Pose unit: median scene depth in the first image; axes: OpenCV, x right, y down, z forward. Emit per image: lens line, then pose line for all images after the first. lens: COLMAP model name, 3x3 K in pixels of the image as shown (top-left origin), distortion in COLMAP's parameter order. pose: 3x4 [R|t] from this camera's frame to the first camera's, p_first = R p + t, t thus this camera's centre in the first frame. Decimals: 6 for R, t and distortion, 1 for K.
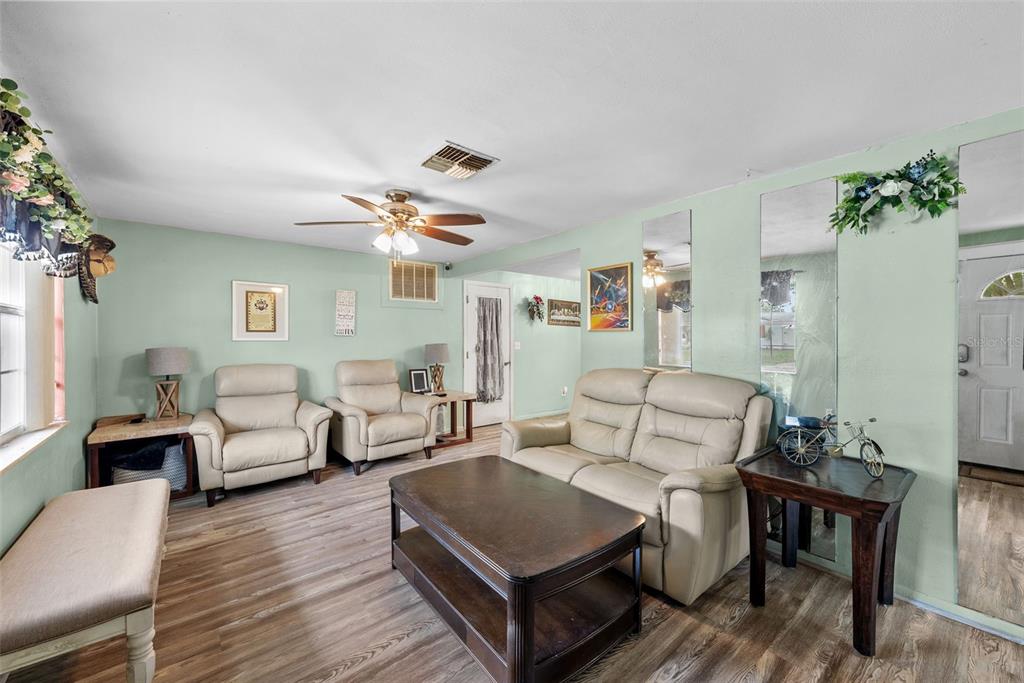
lens RADIAL K [[395.0, 0, 512.9], [0, 395.0, 338.4], [0, 0, 1]] dist [0.000627, 0.000125]
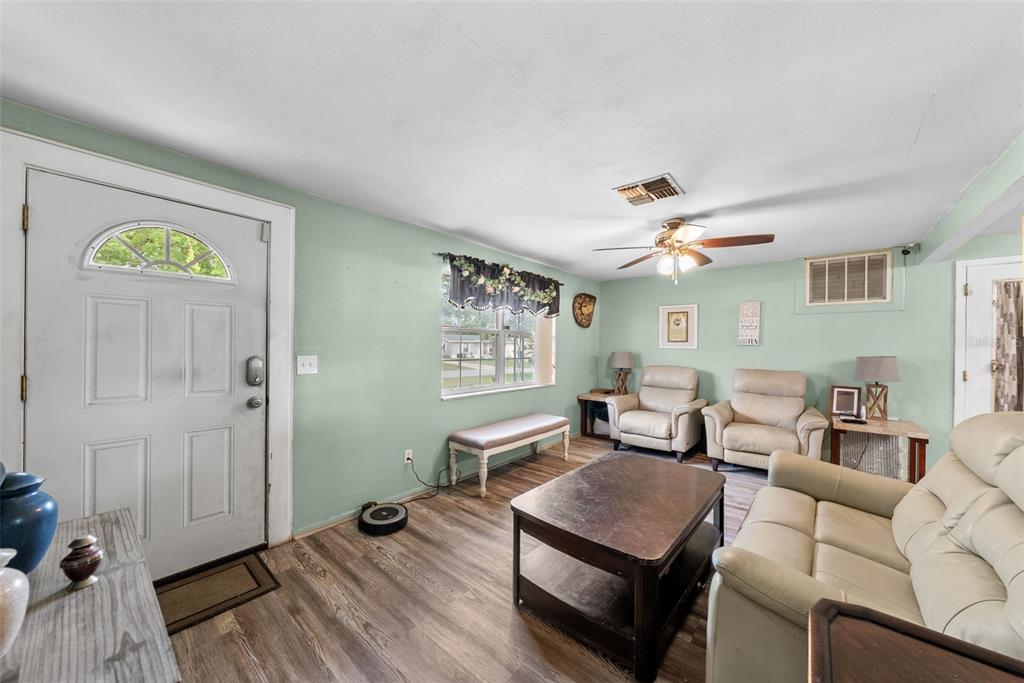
lens RADIAL K [[362.6, 0, 526.4], [0, 362.6, 344.5], [0, 0, 1]] dist [0.000059, 0.000025]
pose [[0.203135, 0.001045, -0.979150, 0.475023], [-0.011203, 0.999936, -0.001257, -0.000646], [0.979087, 0.011225, 0.203134, 0.262423]]
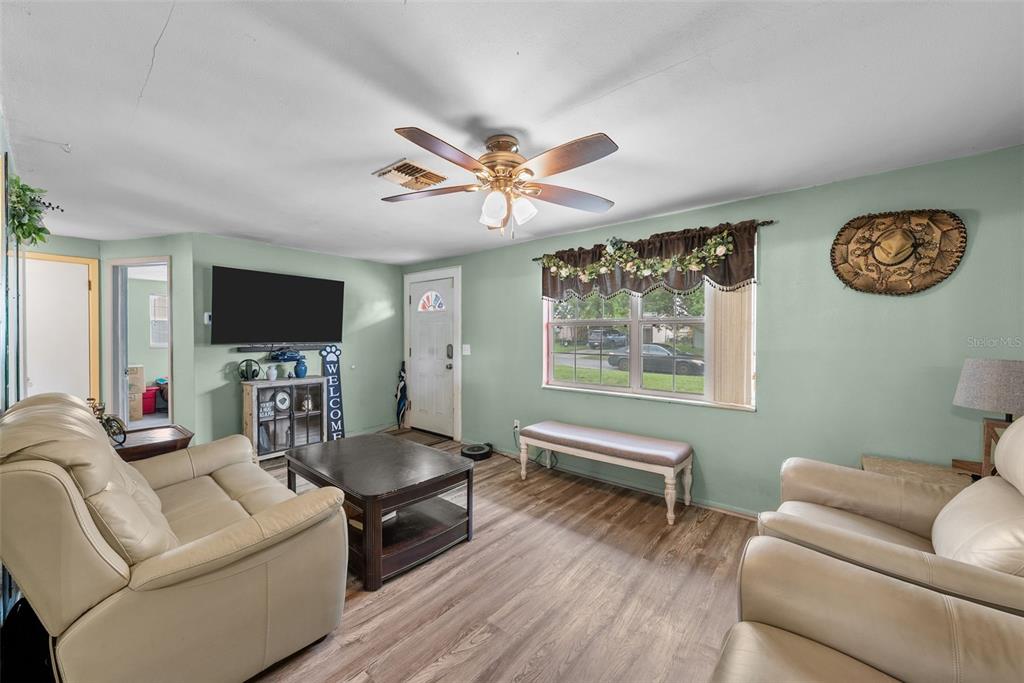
lens RADIAL K [[395.0, 0, 512.9], [0, 395.0, 338.4], [0, 0, 1]] dist [0.000627, 0.000125]
pose [[-0.983857, 0.004355, -0.178903, -0.124142], [0.002696, 0.999951, 0.009514, -0.008854], [0.178936, 0.008878, -0.983821, 1.232944]]
